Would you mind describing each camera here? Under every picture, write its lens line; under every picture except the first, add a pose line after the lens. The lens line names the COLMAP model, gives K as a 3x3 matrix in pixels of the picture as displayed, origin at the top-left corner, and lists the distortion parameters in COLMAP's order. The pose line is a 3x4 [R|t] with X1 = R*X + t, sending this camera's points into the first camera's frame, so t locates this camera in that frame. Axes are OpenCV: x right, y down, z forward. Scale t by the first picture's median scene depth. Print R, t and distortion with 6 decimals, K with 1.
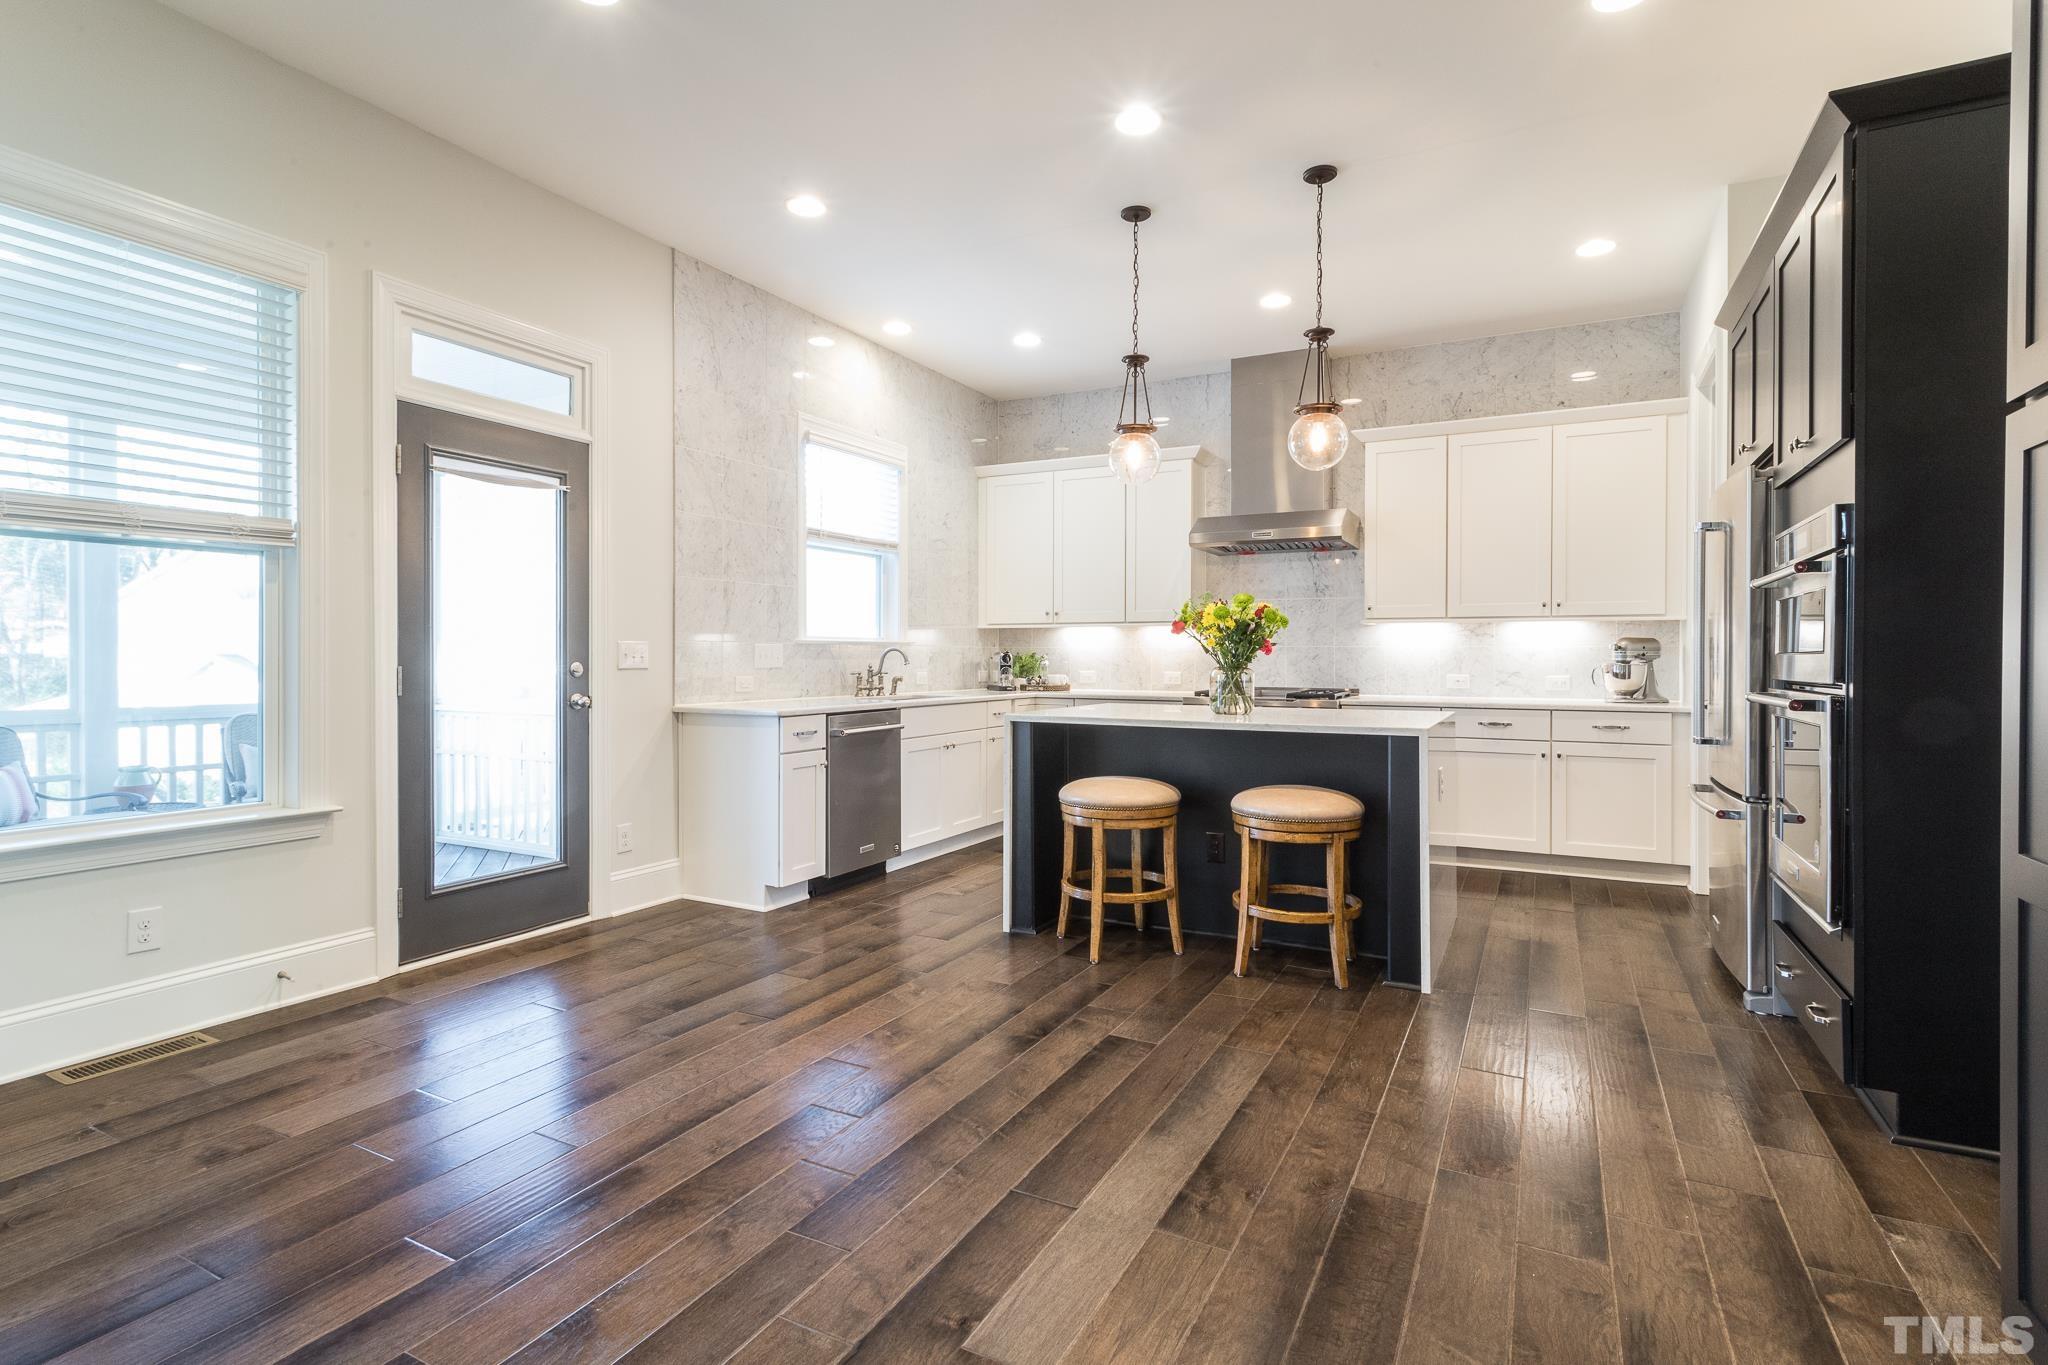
lens RADIAL K [[983.0, 0, 1027.2], [0, 983.0, 669.4], [0, 0, 1]] dist [-0.001901, 0.001774]
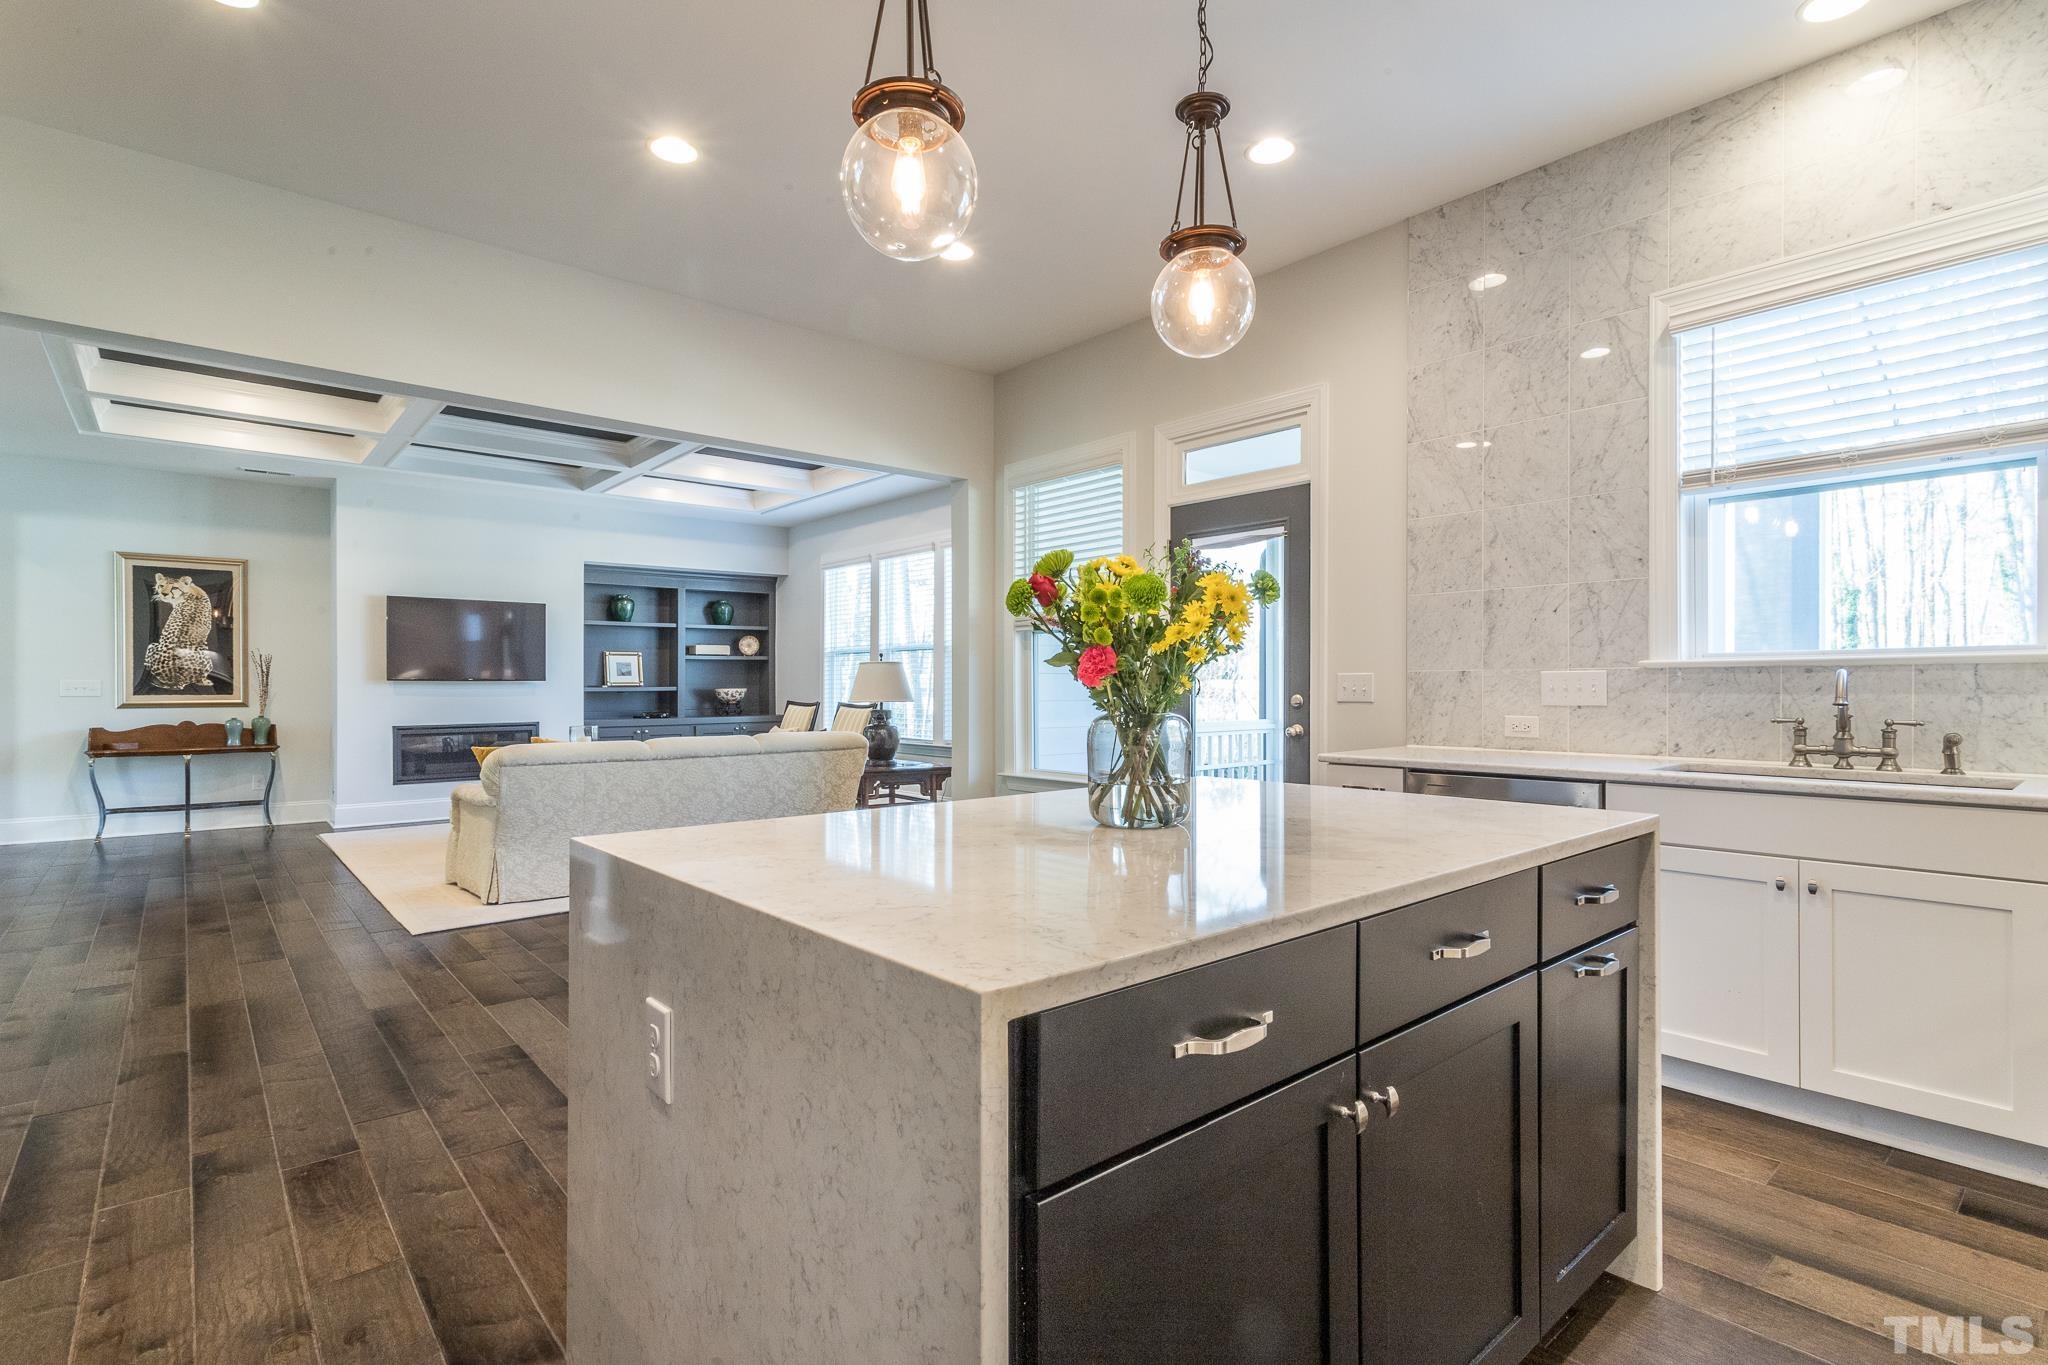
lens RADIAL K [[983.0, 0, 1029.0], [0, 983.0, 684.3], [0, 0, 1]] dist [-0.001901, 0.001774]
pose [[-0.365875, -0.005421, -0.930648, 0.572904], [-0.011939, 0.999928, -0.001131, -0.012590], [0.930587, 0.010697, -0.365913, 1.021627]]
